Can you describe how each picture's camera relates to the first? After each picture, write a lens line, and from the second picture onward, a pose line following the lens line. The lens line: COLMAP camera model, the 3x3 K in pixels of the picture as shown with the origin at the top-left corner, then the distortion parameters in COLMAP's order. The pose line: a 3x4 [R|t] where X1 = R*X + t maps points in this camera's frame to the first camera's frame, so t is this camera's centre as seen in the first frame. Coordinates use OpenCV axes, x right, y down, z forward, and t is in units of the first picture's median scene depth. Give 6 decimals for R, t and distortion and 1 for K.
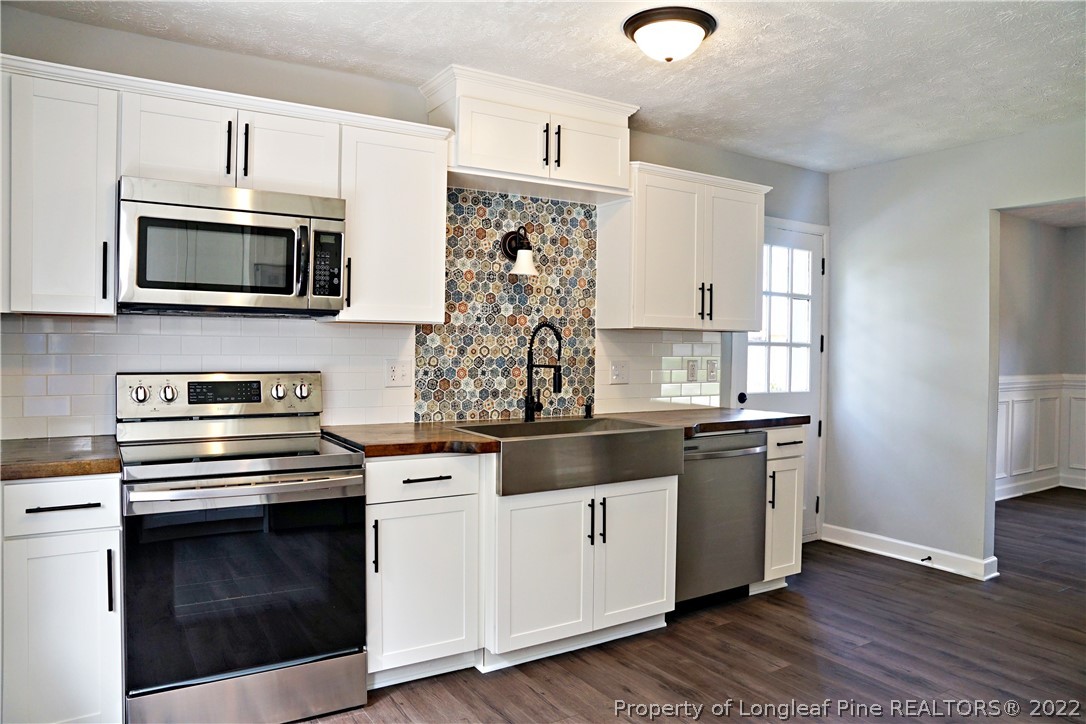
lens RADIAL K [[747.6, 0, 540.8], [0, 747.6, 360.8], [0, 0, 1]] dist [-0.127471, 0.091434]
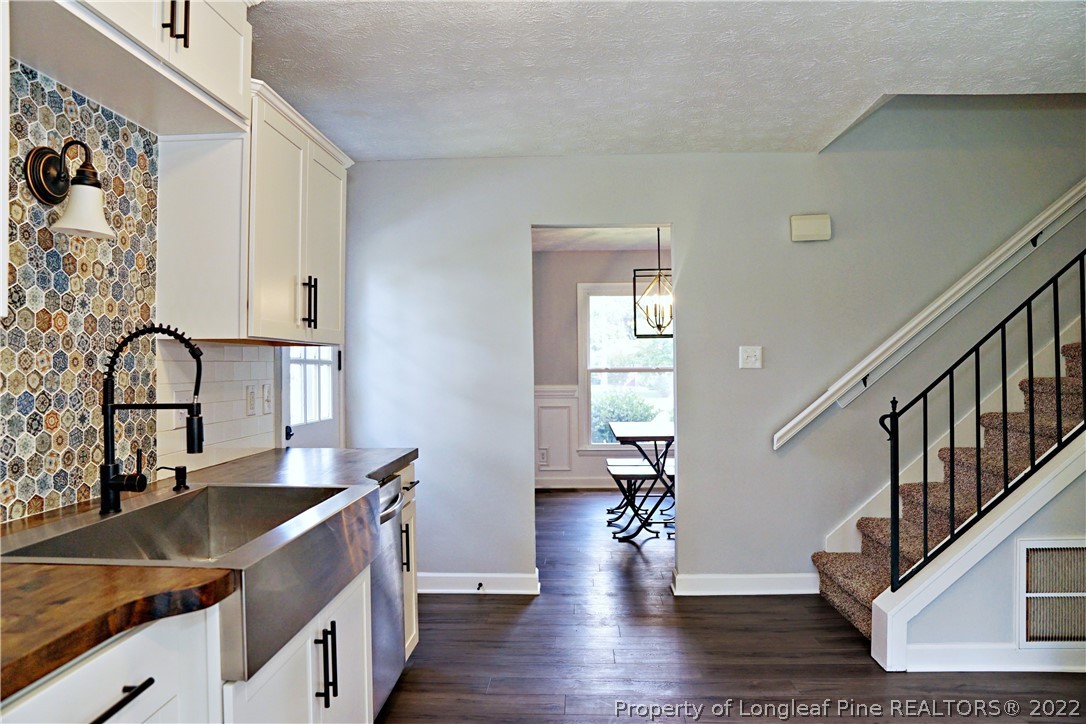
lens RADIAL K [[747.6, 0, 541.7], [0, 747.6, 360.3], [0, 0, 1]] dist [-0.127471, 0.091434]
pose [[0.570569, -0.010344, 0.821185, -0.249146], [0.031362, 0.999466, -0.009202, -0.011523], [-0.820651, 0.031004, 0.570588, 0.440801]]
